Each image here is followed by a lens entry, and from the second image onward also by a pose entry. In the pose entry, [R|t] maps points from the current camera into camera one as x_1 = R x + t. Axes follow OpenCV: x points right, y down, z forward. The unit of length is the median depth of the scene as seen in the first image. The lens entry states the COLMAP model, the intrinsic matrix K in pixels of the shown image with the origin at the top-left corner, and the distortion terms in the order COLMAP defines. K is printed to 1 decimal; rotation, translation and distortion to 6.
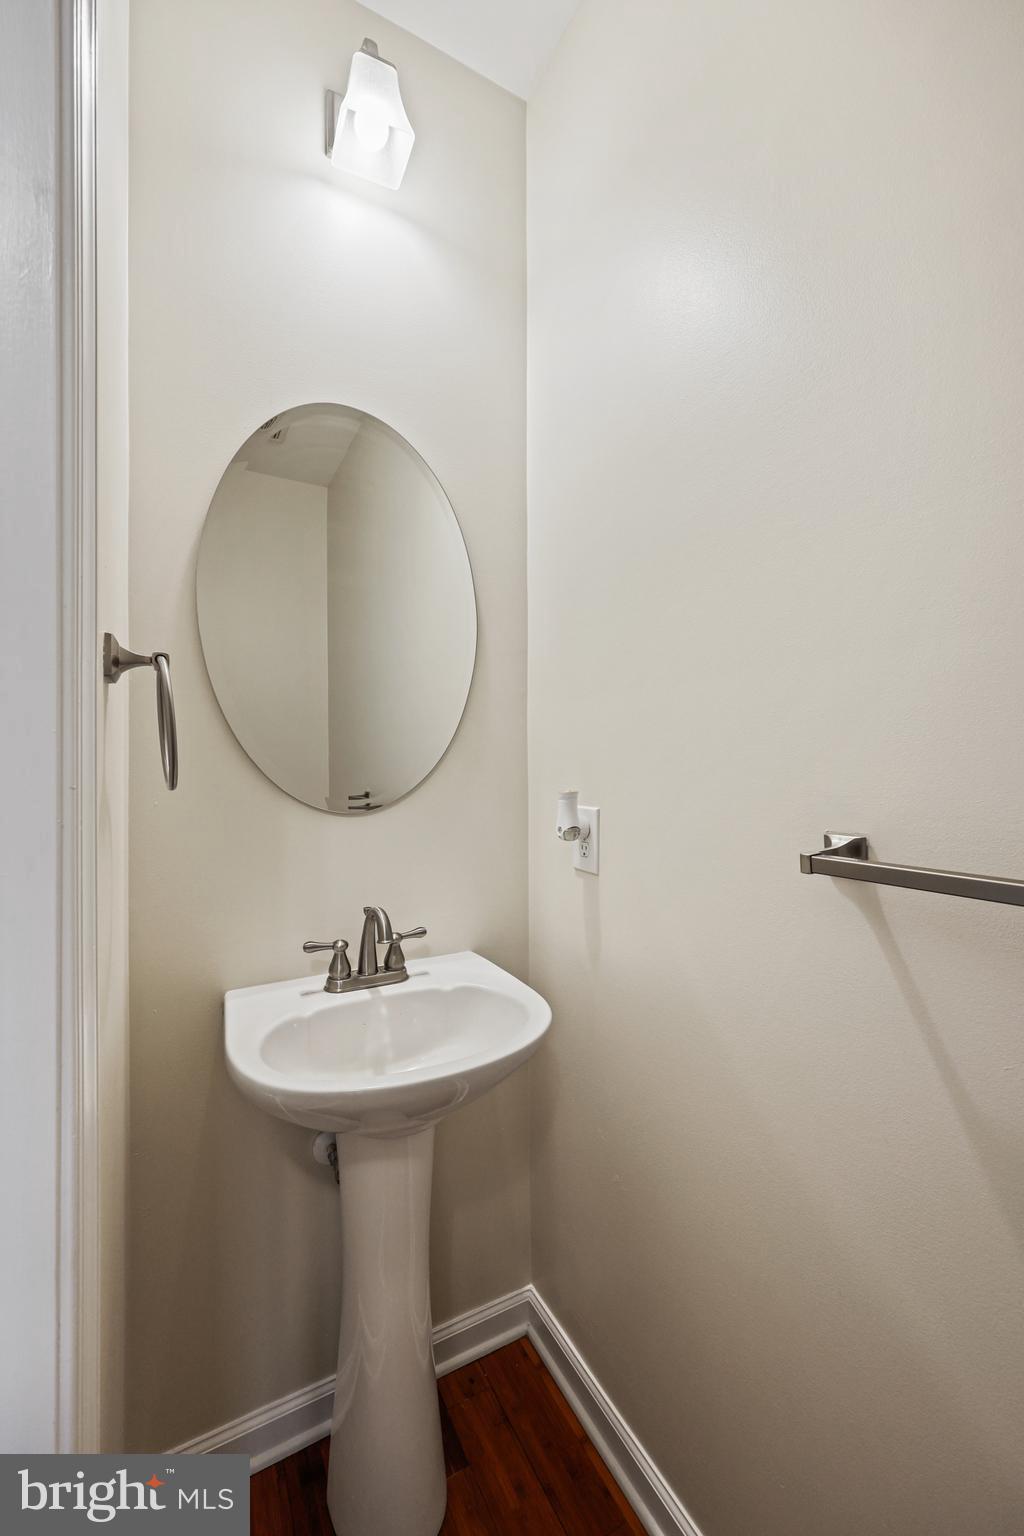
lens RADIAL K [[619.0, 0, 518.4], [0, 619.0, 760.0], [0, 0, 1]] dist [0.001066, 0.002133]
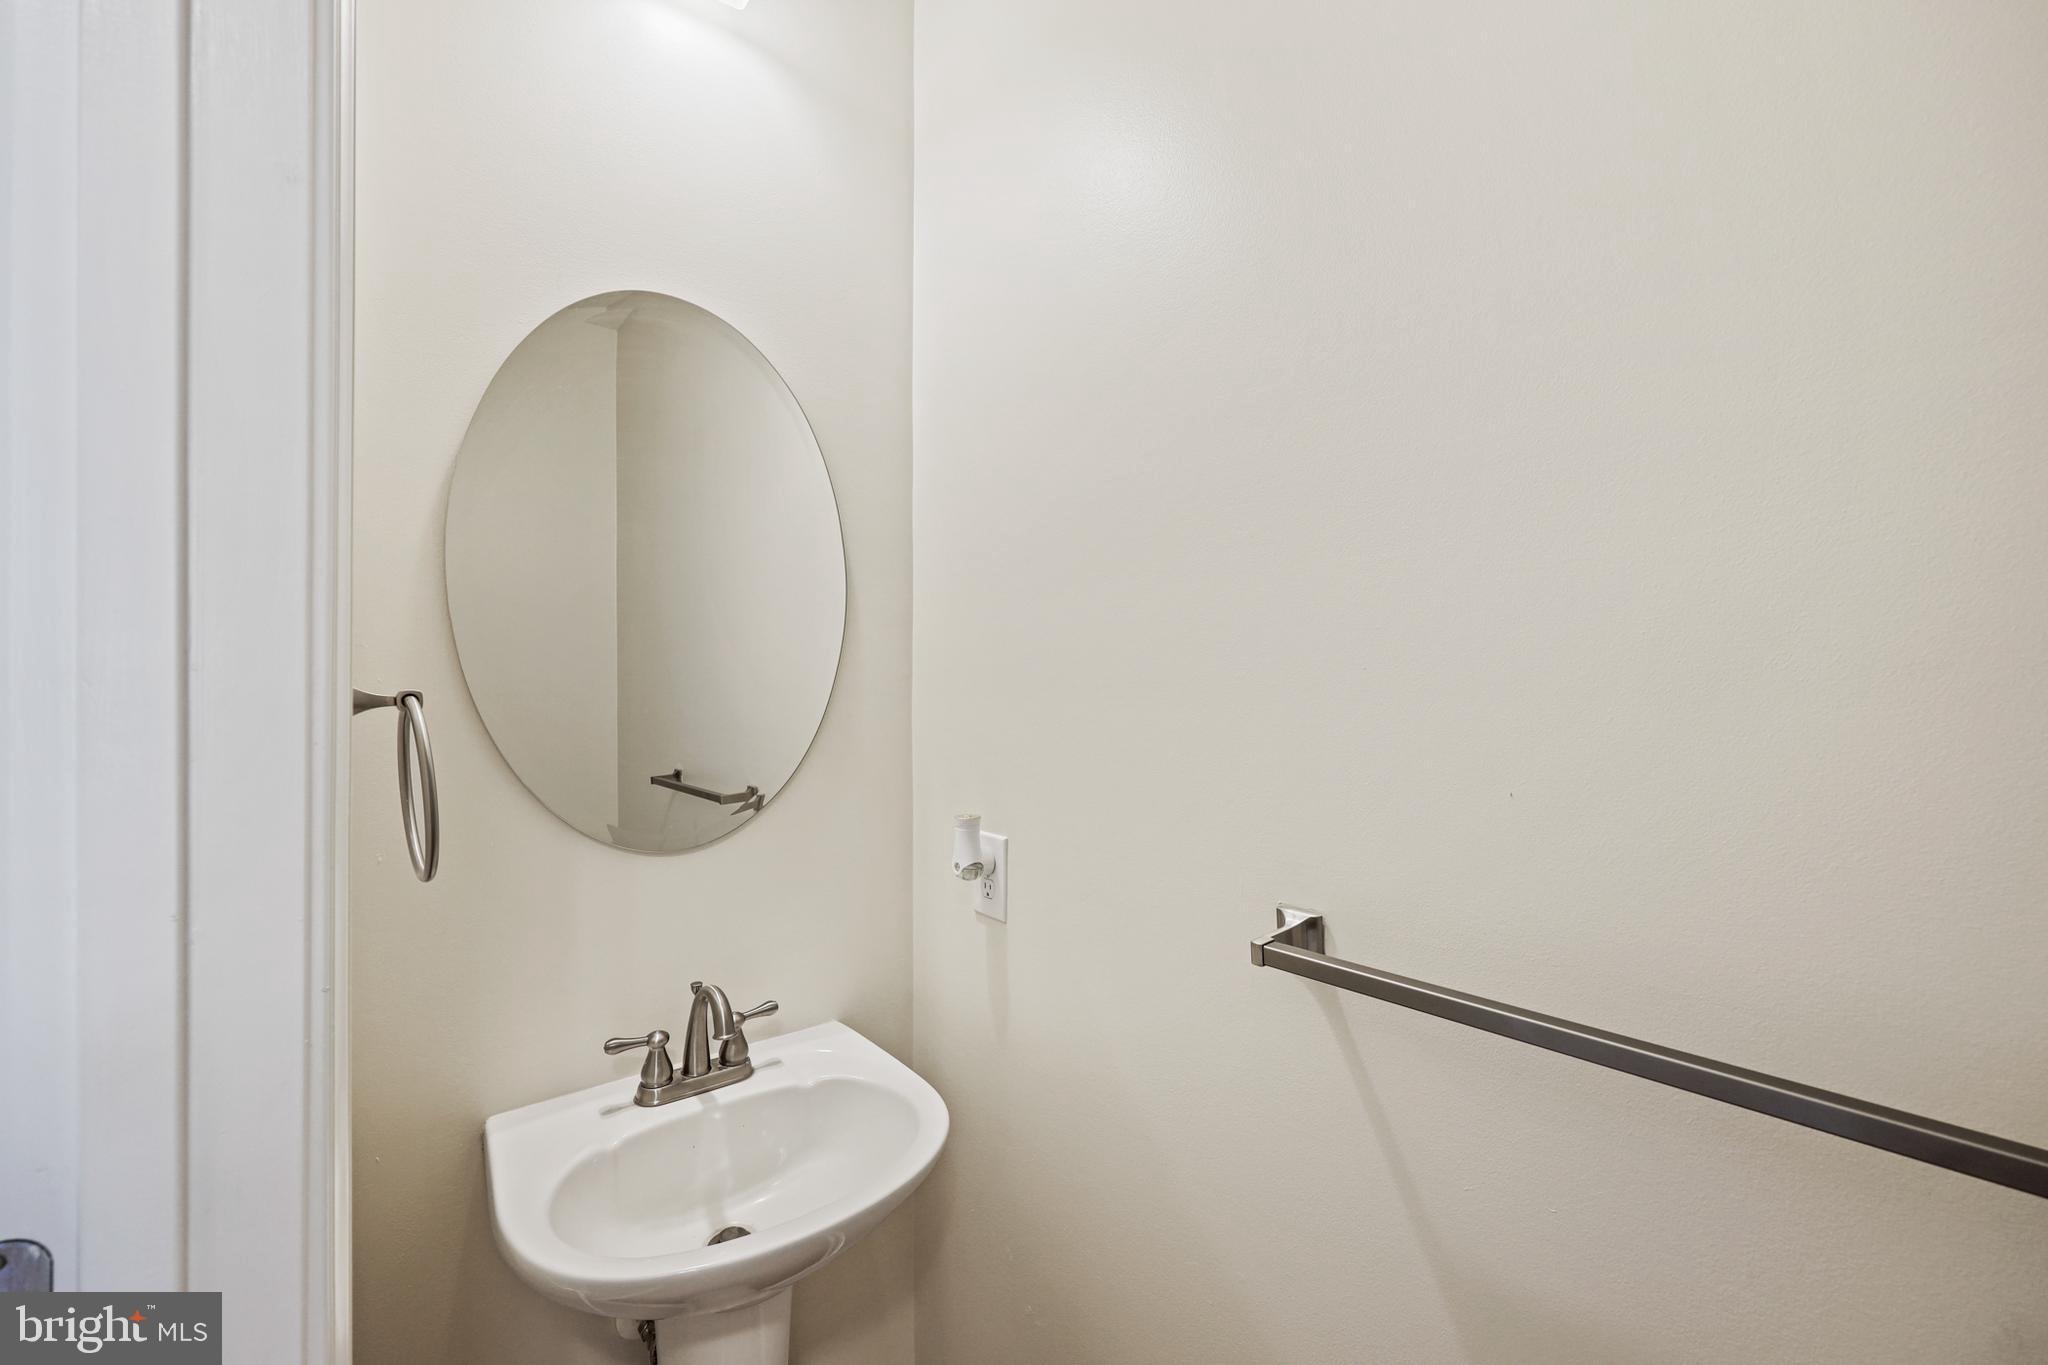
lens RADIAL K [[825.3, 0, 1028.3], [0, 825.3, 694.0], [0, 0, 1]] dist [0.001066, 0.002133]
pose [[0.985473, 0.002204, 0.169816, -0.022670], [-0.001319, 0.999985, -0.005323, -0.103332], [-0.169826, 0.005021, 0.985461, -0.038733]]
